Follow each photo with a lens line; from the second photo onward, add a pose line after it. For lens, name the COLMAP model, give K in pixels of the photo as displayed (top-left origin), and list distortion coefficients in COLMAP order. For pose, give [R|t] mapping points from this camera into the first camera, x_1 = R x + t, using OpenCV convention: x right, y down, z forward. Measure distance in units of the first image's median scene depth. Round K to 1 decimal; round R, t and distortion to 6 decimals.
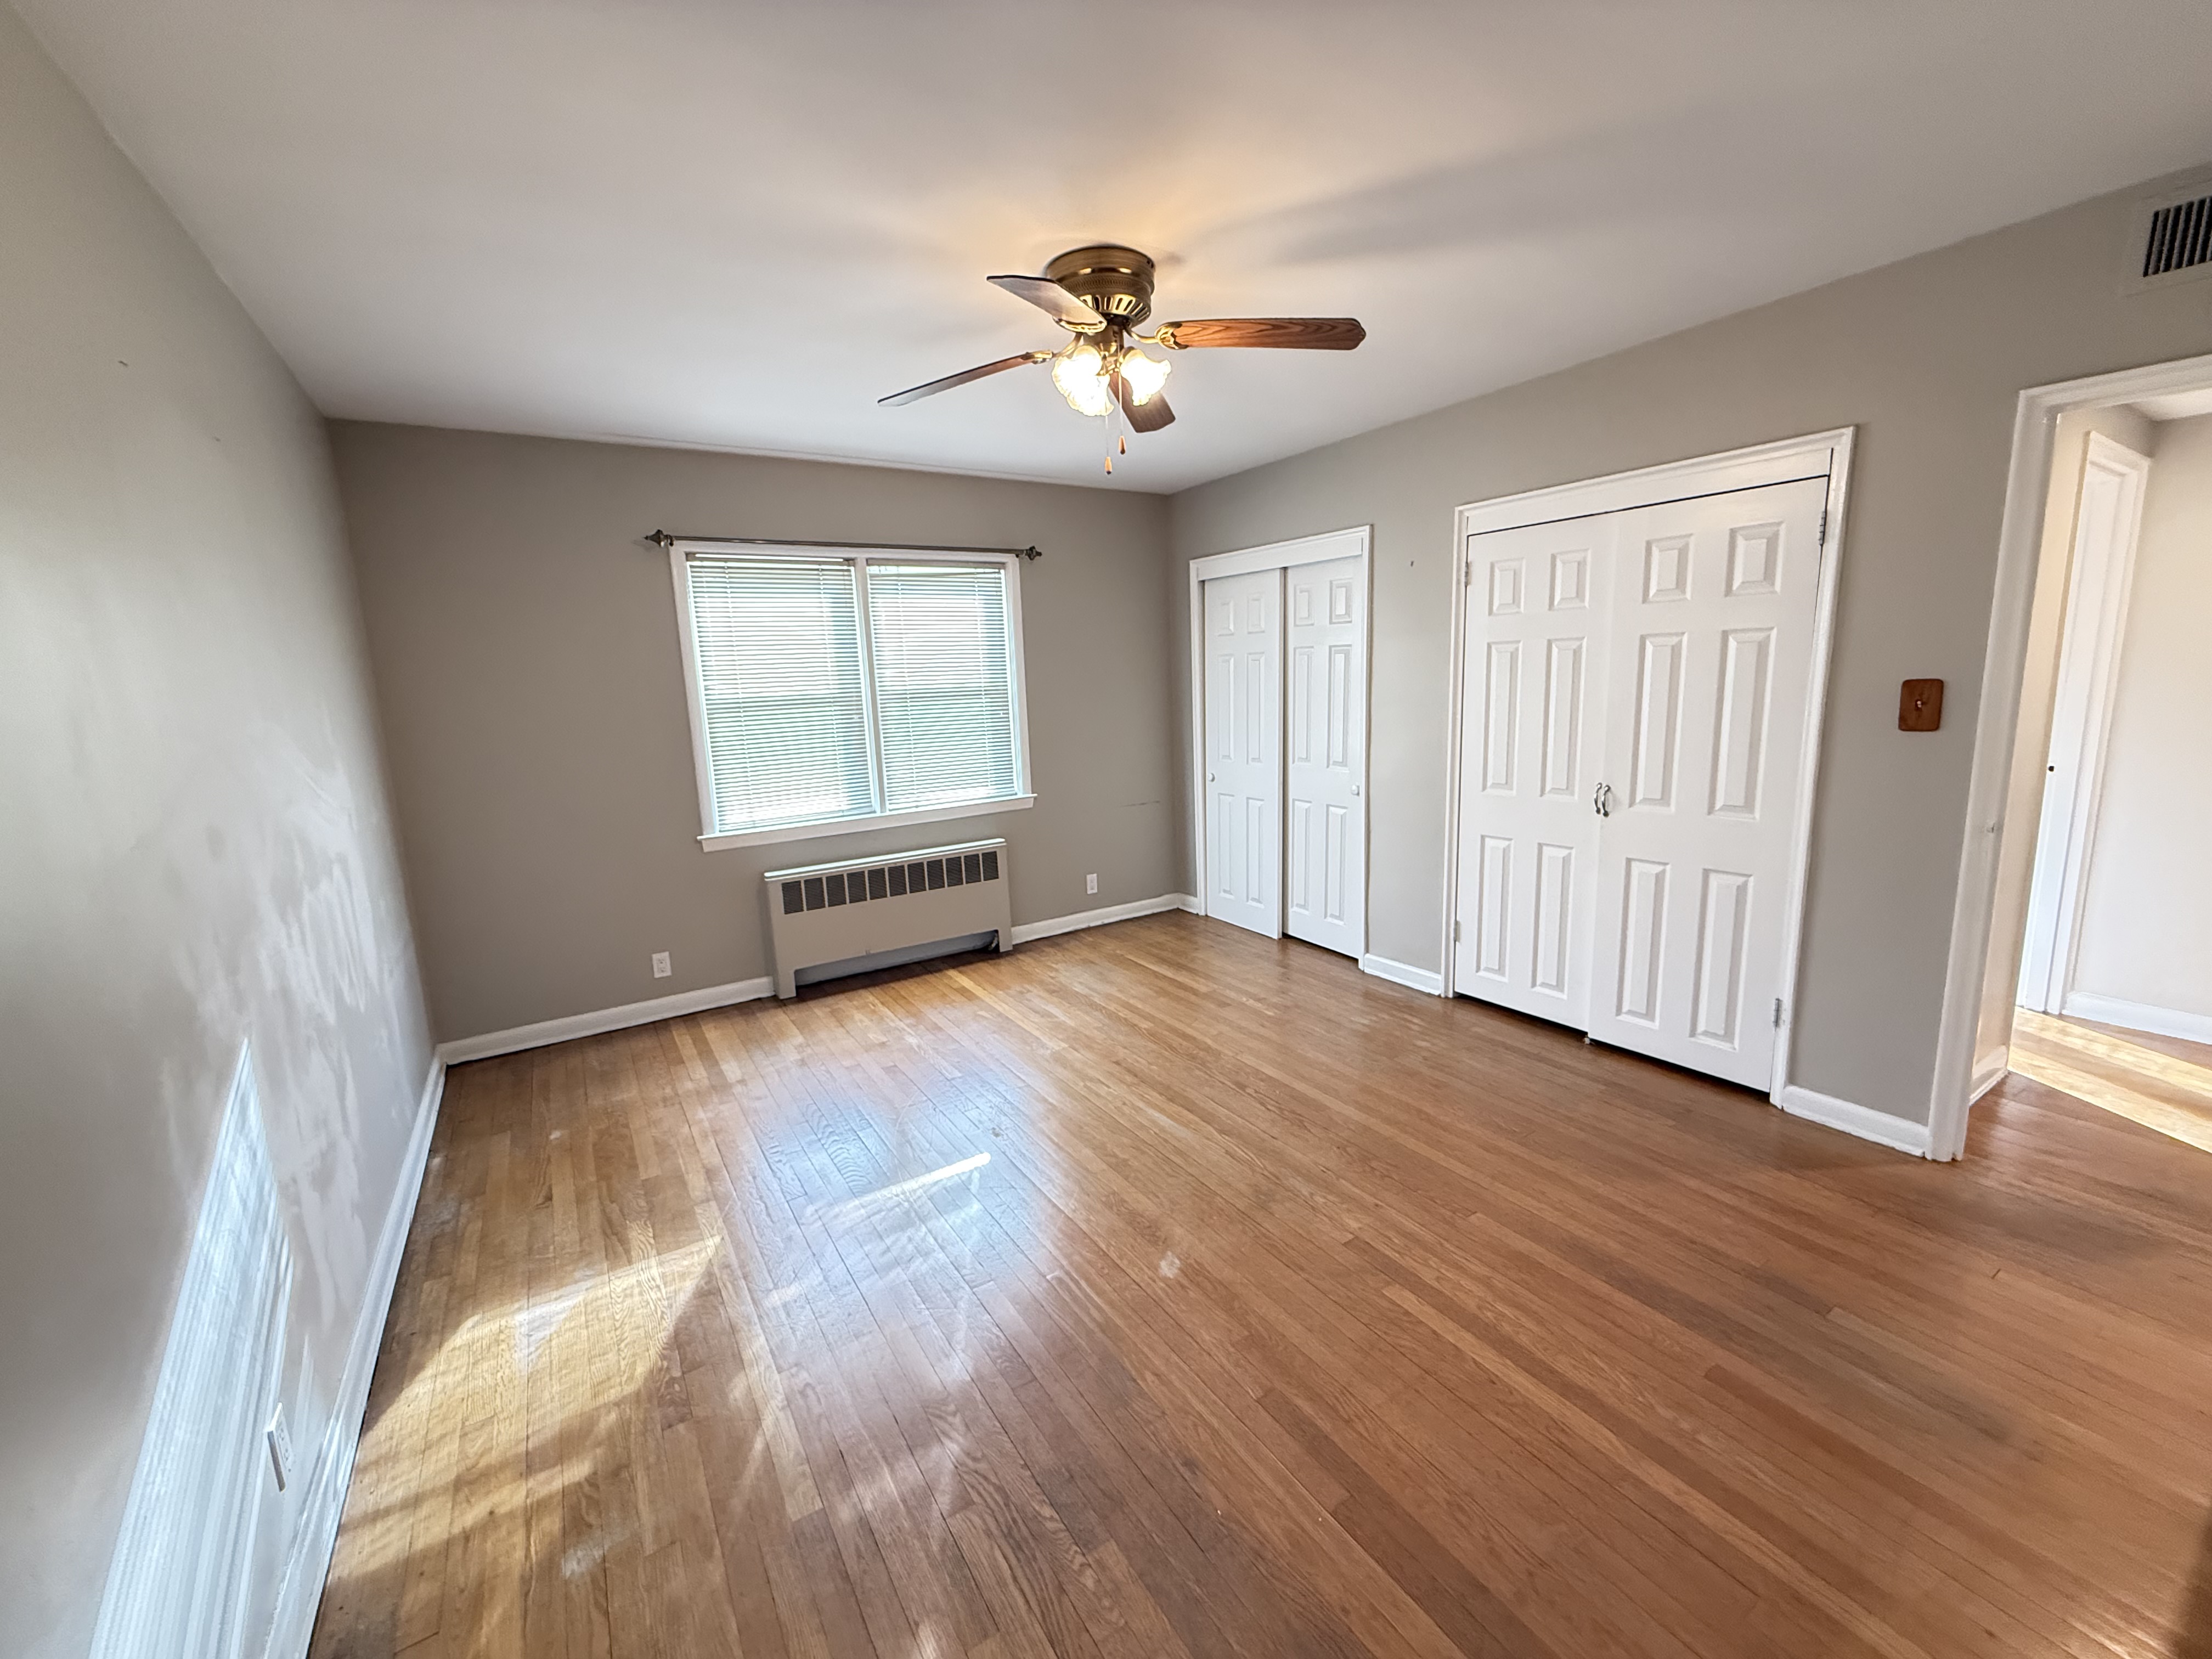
lens RADIAL K [[876.6, 0, 1100.2], [0, 876.6, 829.8], [0, 0, 1]] dist [0.000476, -0.000028]
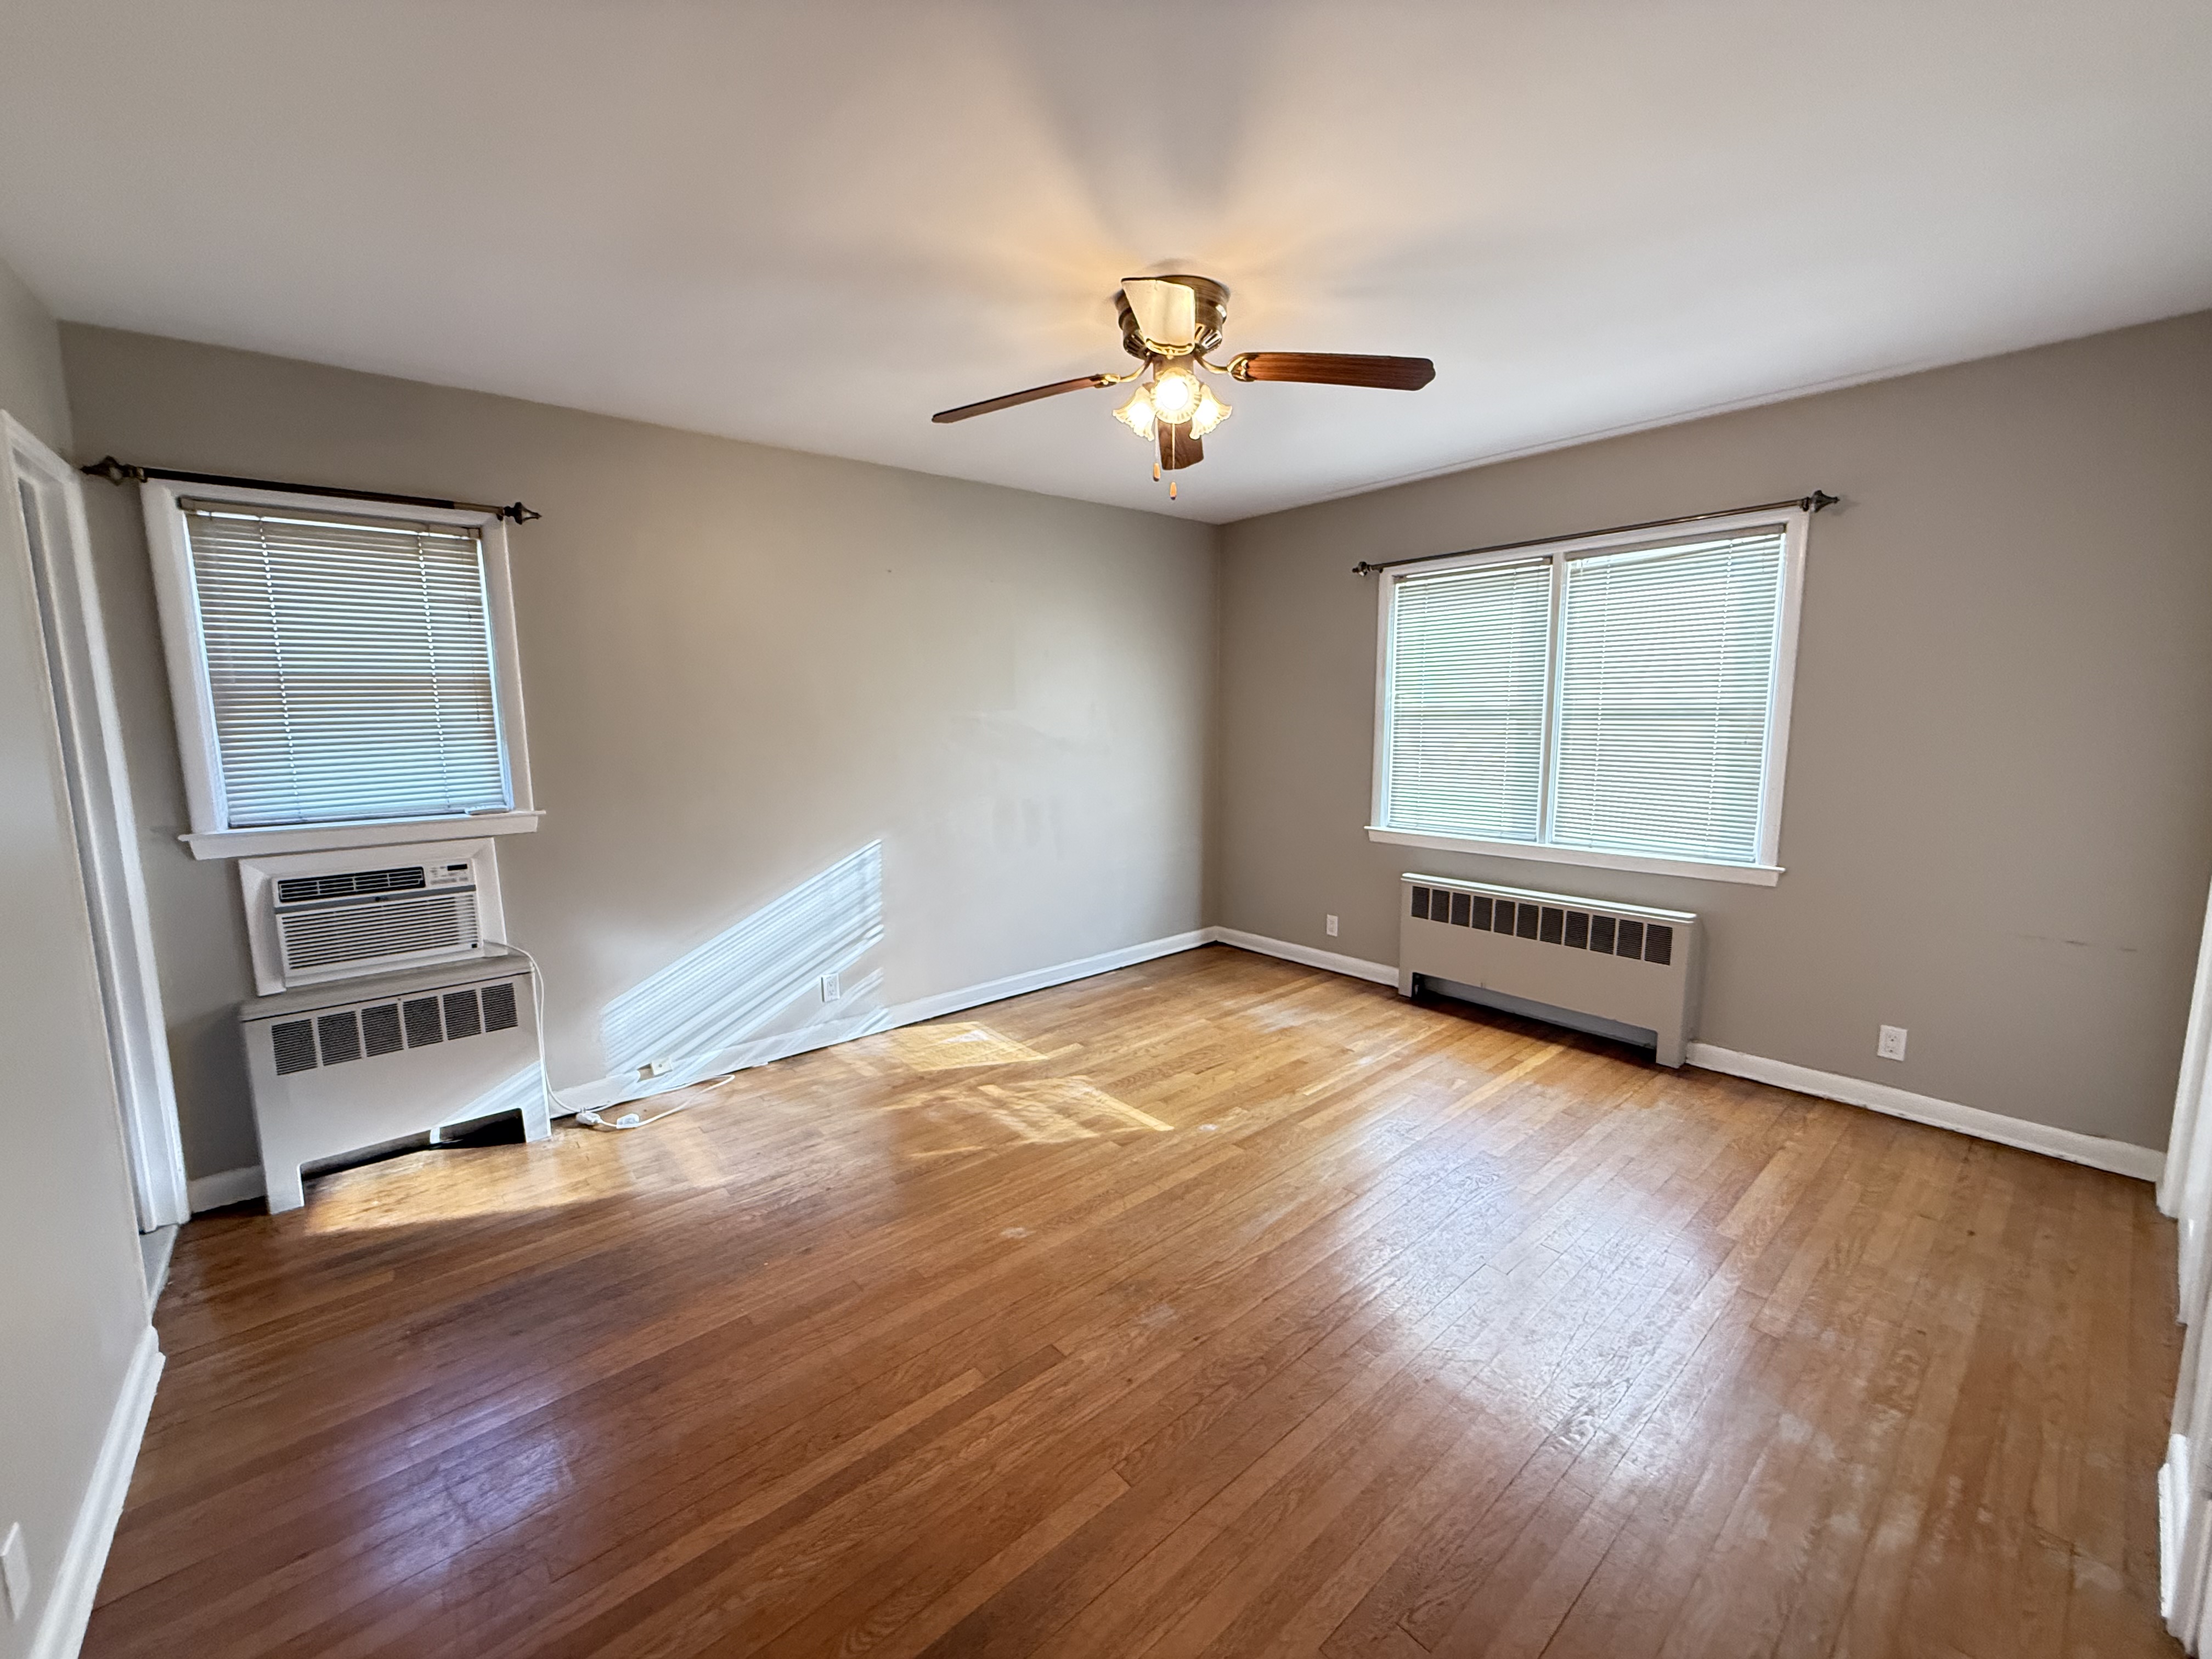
lens RADIAL K [[876.6, 0, 1100.2], [0, 876.6, 829.8], [0, 0, 1]] dist [0.000476, -0.000028]
pose [[0.142926, 0.175066, -0.974127, 0.569450], [-0.164601, 0.974730, 0.151023, -0.097217], [0.975950, 0.138757, 0.168131, 0.442786]]
